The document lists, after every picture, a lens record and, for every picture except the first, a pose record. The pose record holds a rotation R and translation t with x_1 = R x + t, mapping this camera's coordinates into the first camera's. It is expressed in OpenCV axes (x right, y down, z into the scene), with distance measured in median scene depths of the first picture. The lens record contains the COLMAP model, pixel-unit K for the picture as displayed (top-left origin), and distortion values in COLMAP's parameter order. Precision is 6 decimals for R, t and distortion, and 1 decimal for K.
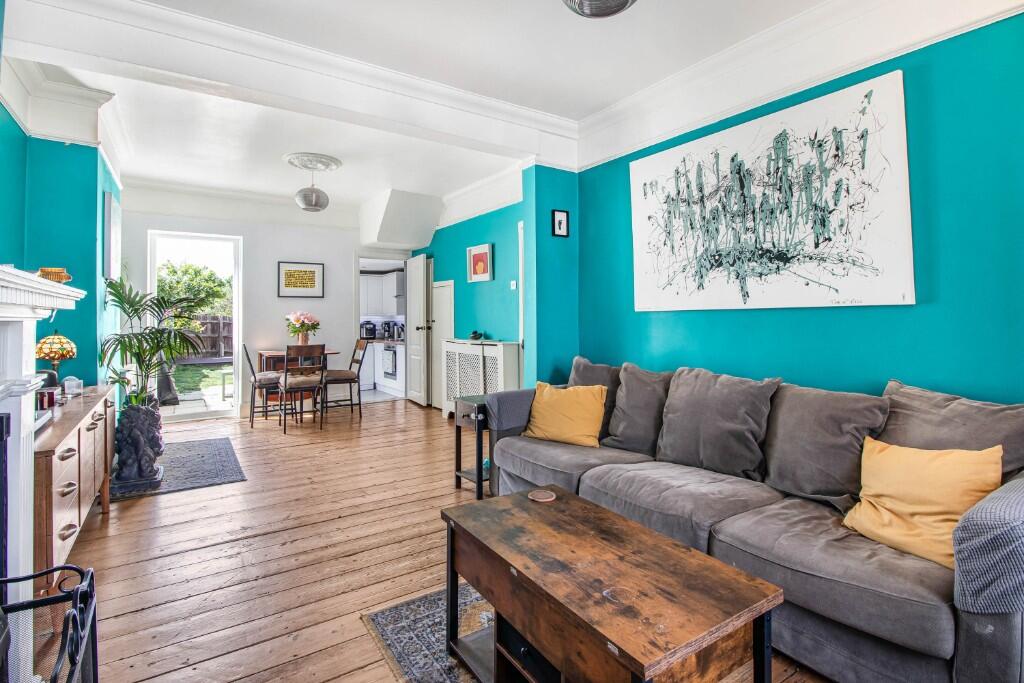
lens RADIAL K [[494.6, 0, 513.1], [0, 494.6, 302.8], [0, 0, 1]] dist [-0.002513, -0.000810]
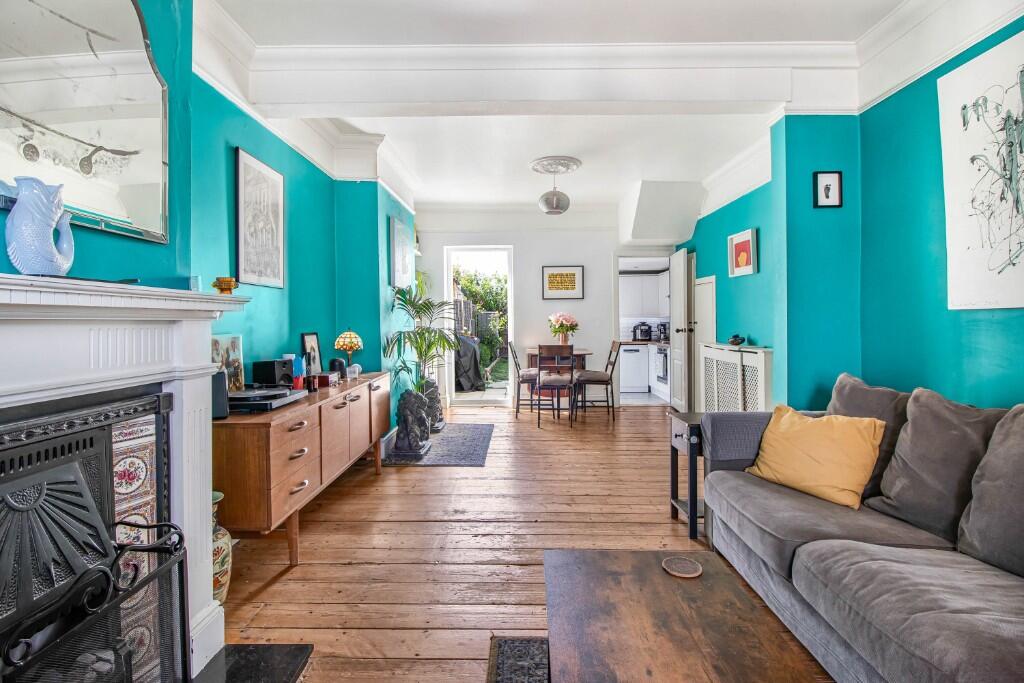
lens RADIAL K [[492.8, 0, 513.6], [0, 492.8, 320.0], [0, 0, 1]] dist [0.001766, -0.013035]
pose [[0.823349, 0.003851, -0.567522, 0.101038], [0.014587, 0.999503, 0.027944, 0.003251], [0.567347, -0.031286, 0.822884, 0.109221]]
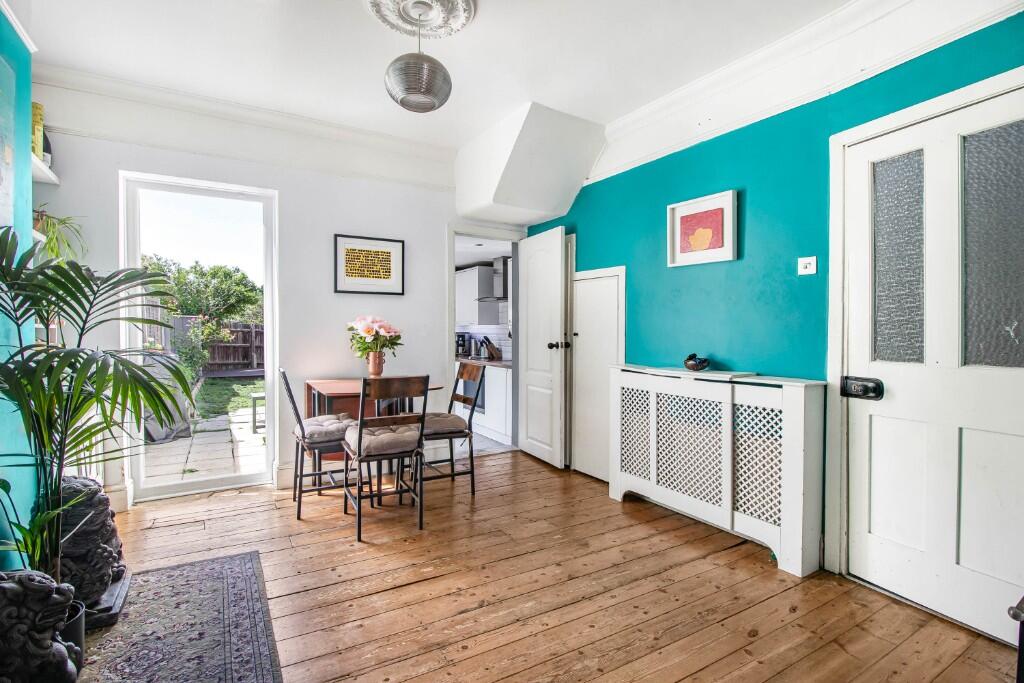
lens RADIAL K [[496.0, 0, 508.7], [0, 496.0, 335.2], [0, 0, 1]] dist [-0.004059, -0.001022]
pose [[0.998103, 0.013435, -0.060075, -0.285213], [-0.010921, 0.999059, 0.041978, 0.017579], [0.060583, -0.041242, 0.997311, 0.507626]]
